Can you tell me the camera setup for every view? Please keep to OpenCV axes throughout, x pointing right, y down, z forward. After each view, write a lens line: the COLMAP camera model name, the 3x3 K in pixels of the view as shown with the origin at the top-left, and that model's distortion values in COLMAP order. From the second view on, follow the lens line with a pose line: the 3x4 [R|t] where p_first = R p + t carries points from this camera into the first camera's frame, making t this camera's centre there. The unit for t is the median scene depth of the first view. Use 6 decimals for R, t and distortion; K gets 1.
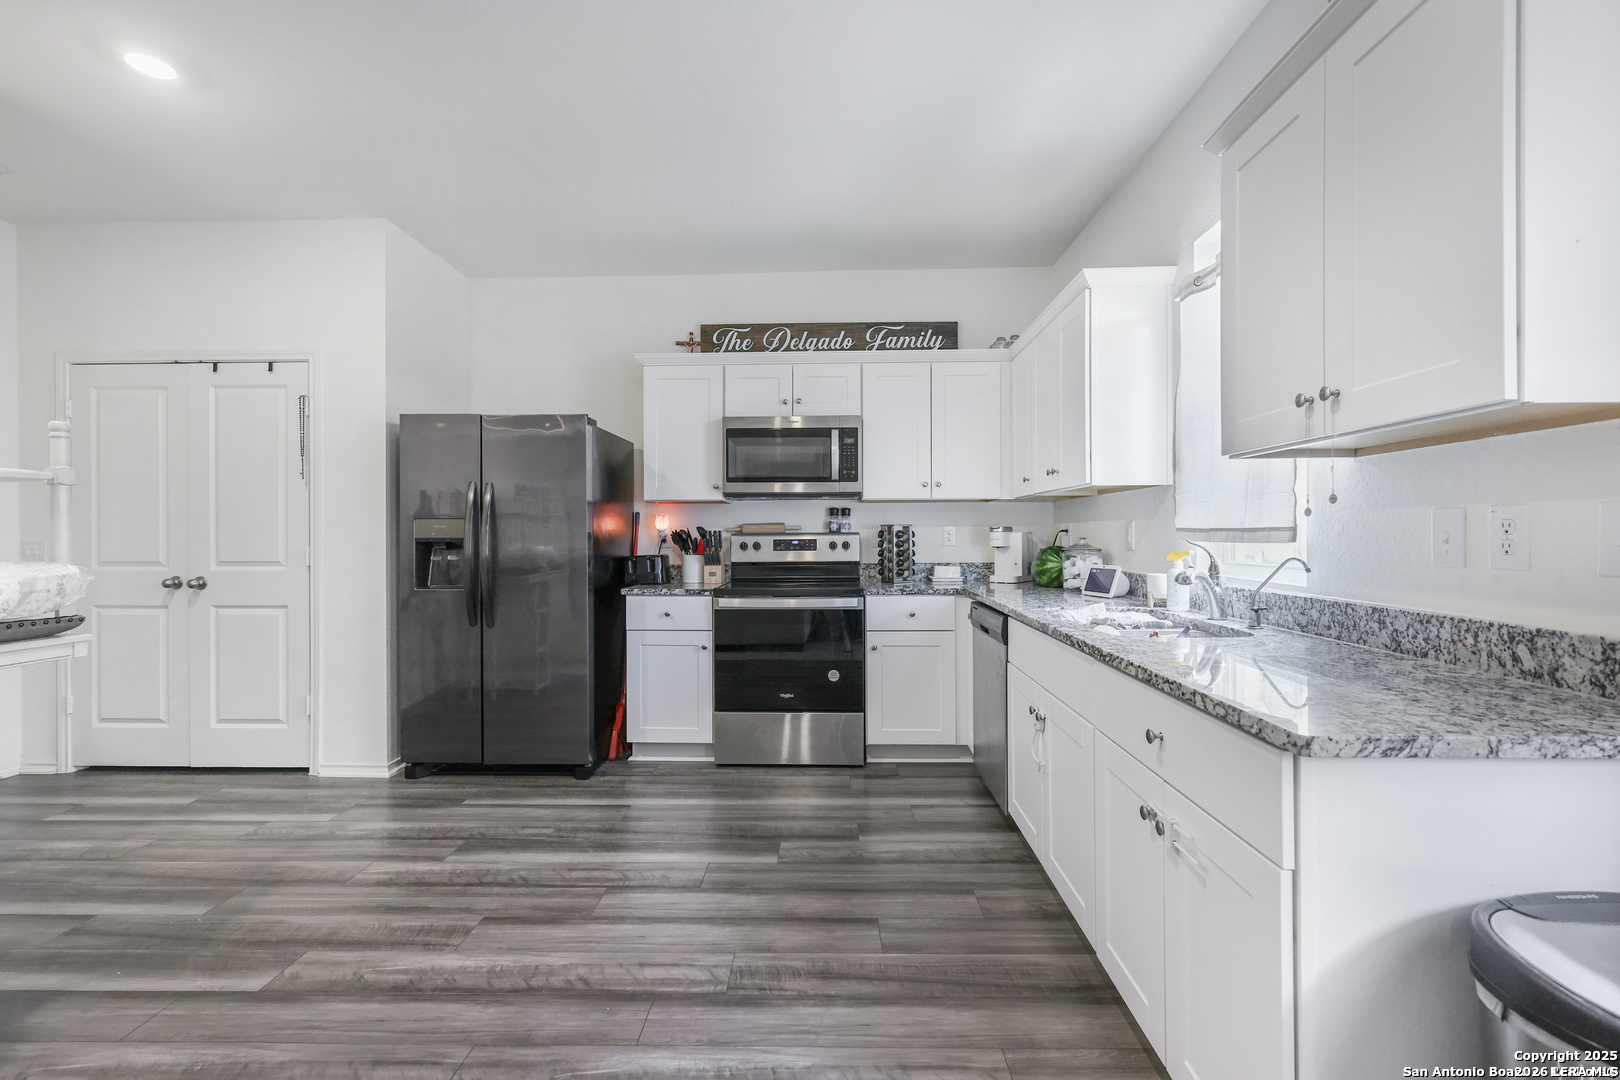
lens RADIAL K [[733.8, 0, 831.6], [0, 733.8, 535.0], [0, 0, 1]] dist [0.002755, -0.000766]
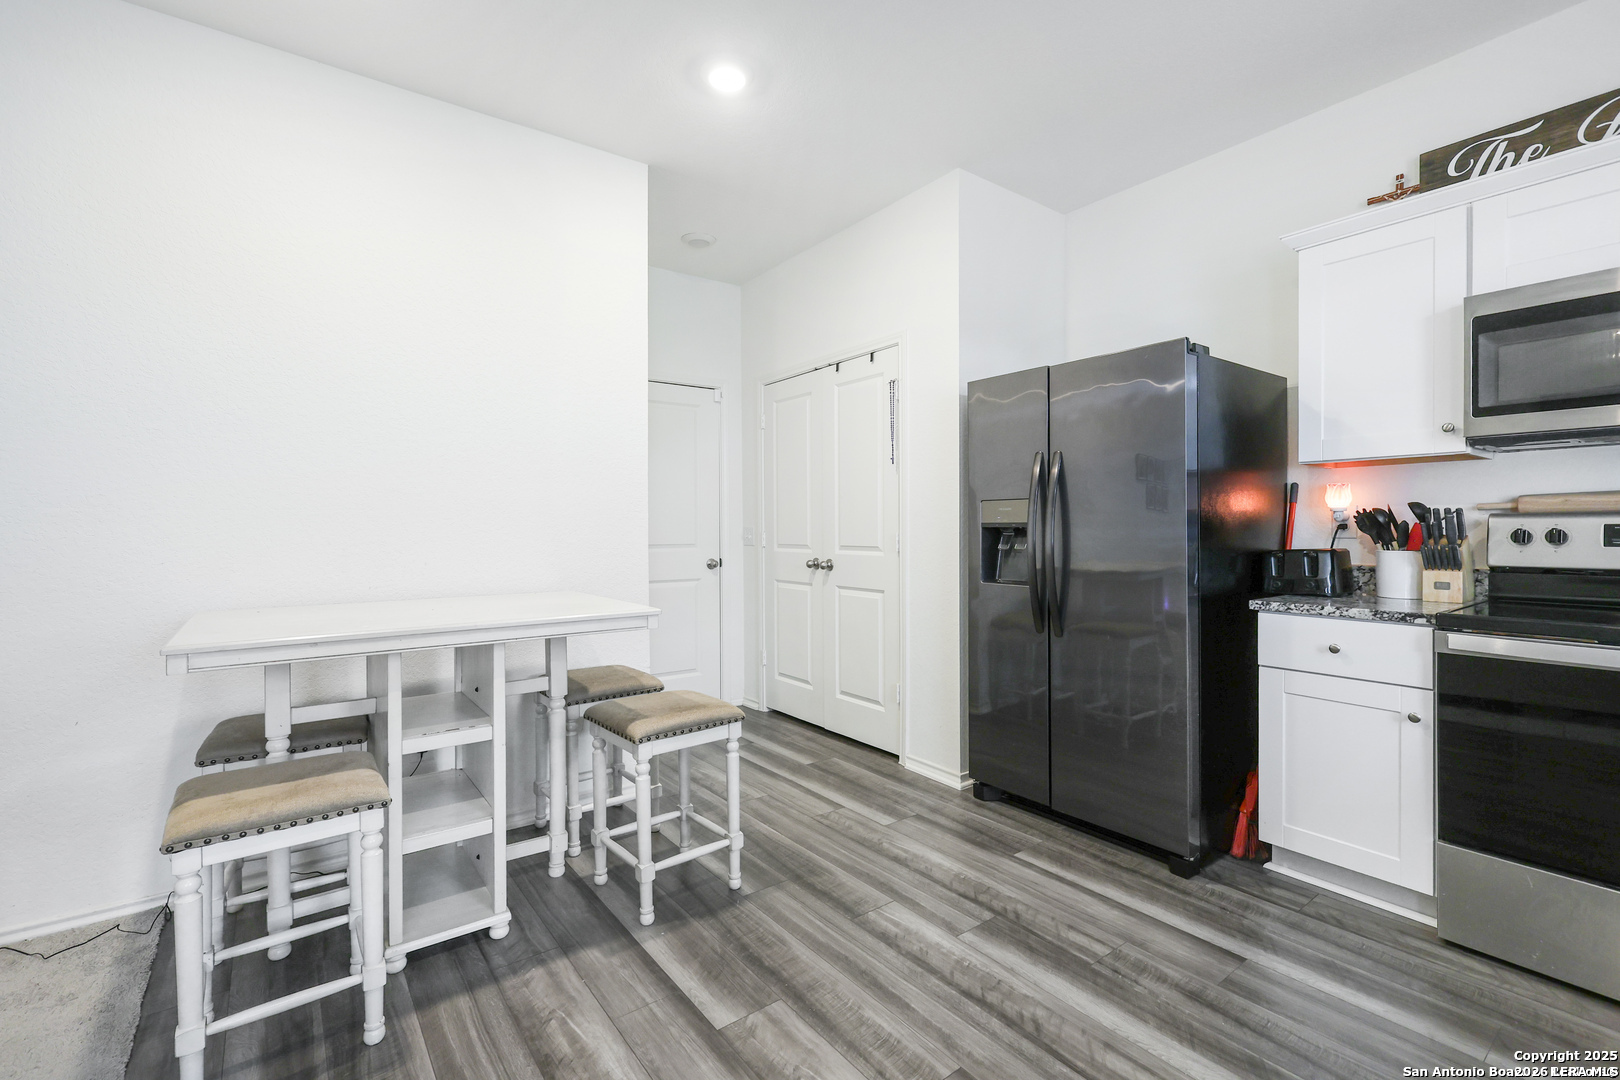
lens RADIAL K [[733.8, 0, 784.1], [0, 733.8, 531.8], [0, 0, 1]] dist [0.002755, -0.000766]
pose [[0.597084, 0.004443, -0.802167, -0.013277], [0.002891, 0.999966, 0.007690, 0.006903], [0.802174, -0.006911, 0.597051, 0.292968]]
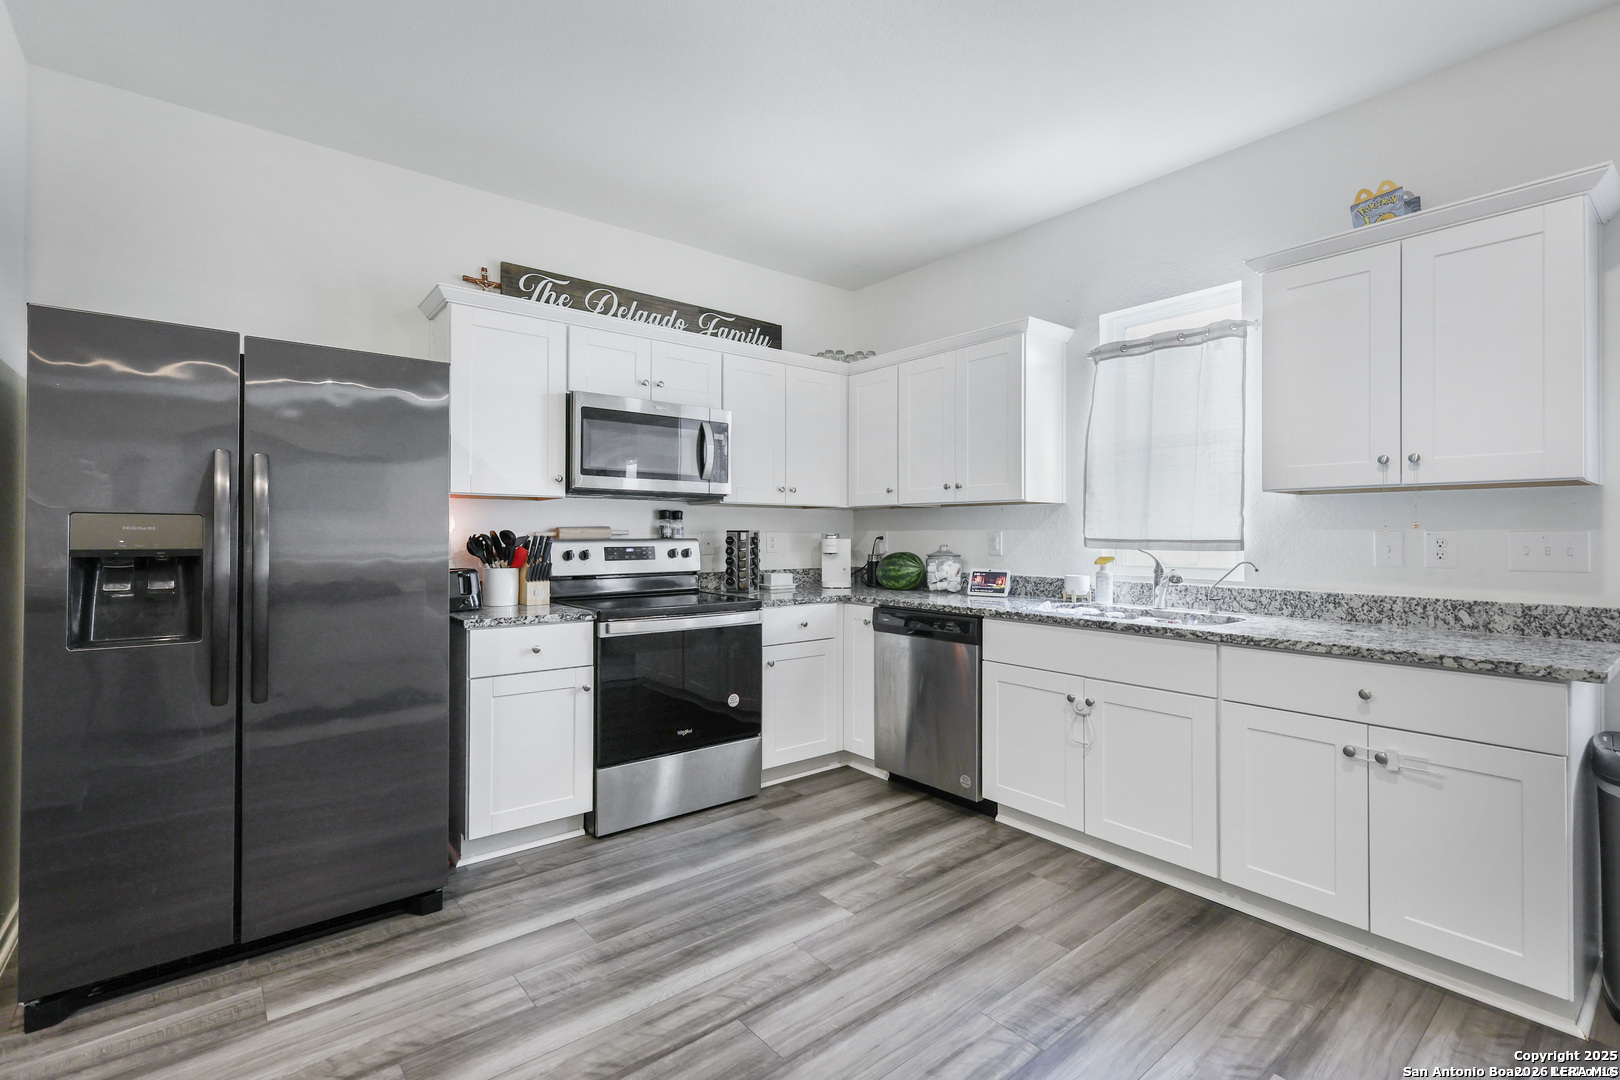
lens RADIAL K [[733.8, 0, 821.4], [0, 733.8, 528.3], [0, 0, 1]] dist [0.002755, -0.000766]
pose [[0.744796, 0.011242, 0.667198, -0.511426], [-0.005186, 0.999925, -0.011059, -0.007625], [-0.667272, 0.004776, 0.744799, 0.263961]]
